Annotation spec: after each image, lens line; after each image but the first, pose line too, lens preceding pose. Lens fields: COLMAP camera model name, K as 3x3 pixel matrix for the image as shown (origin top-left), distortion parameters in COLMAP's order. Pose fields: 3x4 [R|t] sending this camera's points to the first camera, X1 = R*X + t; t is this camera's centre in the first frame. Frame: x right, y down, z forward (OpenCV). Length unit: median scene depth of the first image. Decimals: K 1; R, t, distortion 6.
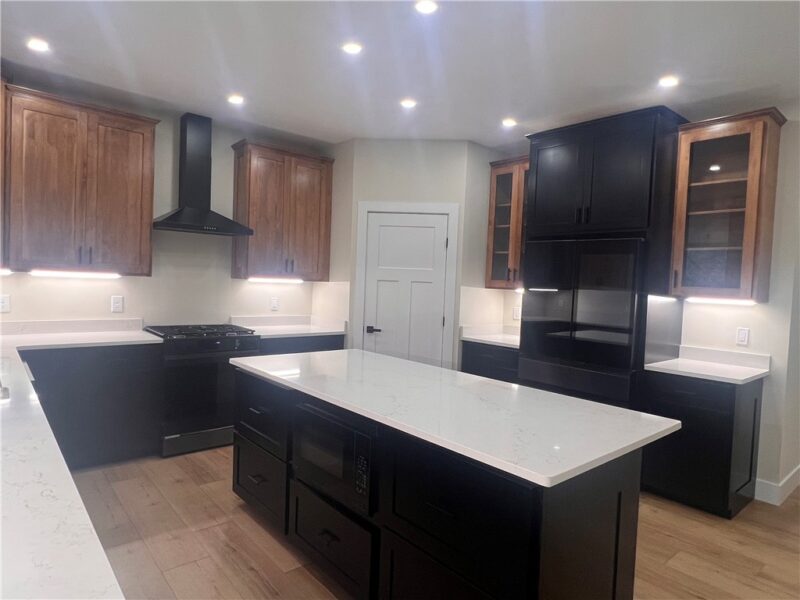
lens RADIAL K [[490.5, 0, 400.0], [0, 490.5, 300.0], [0, 0, 1]] dist [-0.001685, -0.001174]
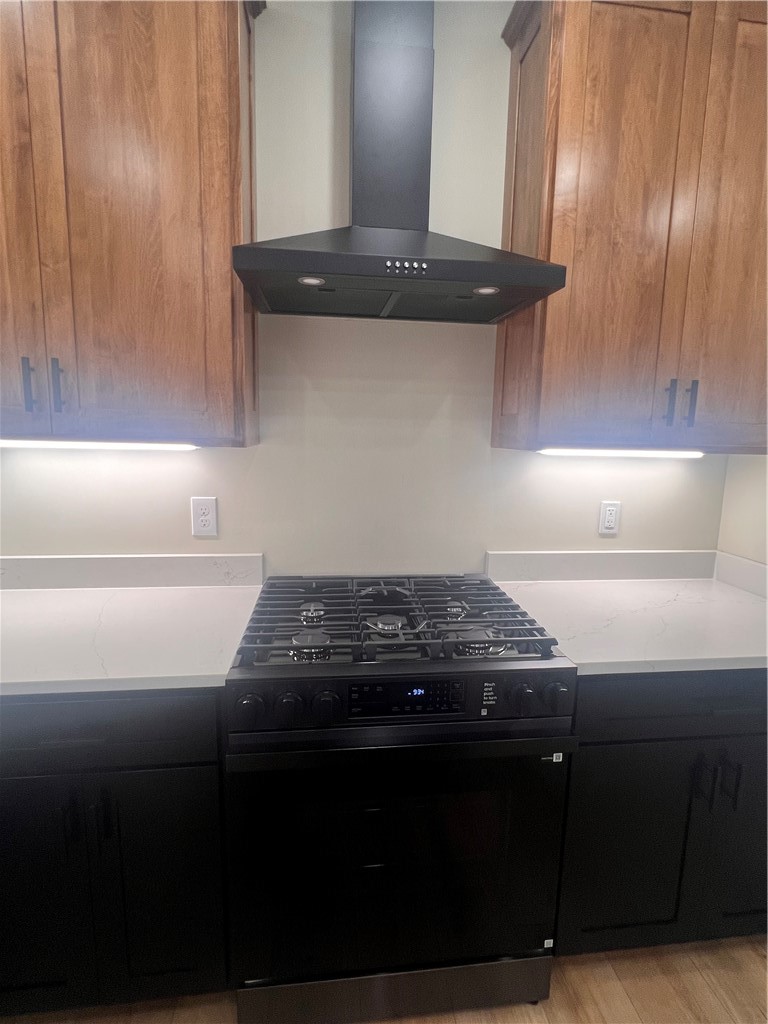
lens RADIAL K [[503.1, 0, 384.0], [0, 503.1, 512.0], [0, 0, 1]] dist [0.000402, 0.000006]
pose [[0.828994, 0.063104, -0.555686, -0.215817], [-0.009776, 0.995097, 0.098420, -0.034592], [0.559173, -0.076157, 0.825546, 0.694053]]
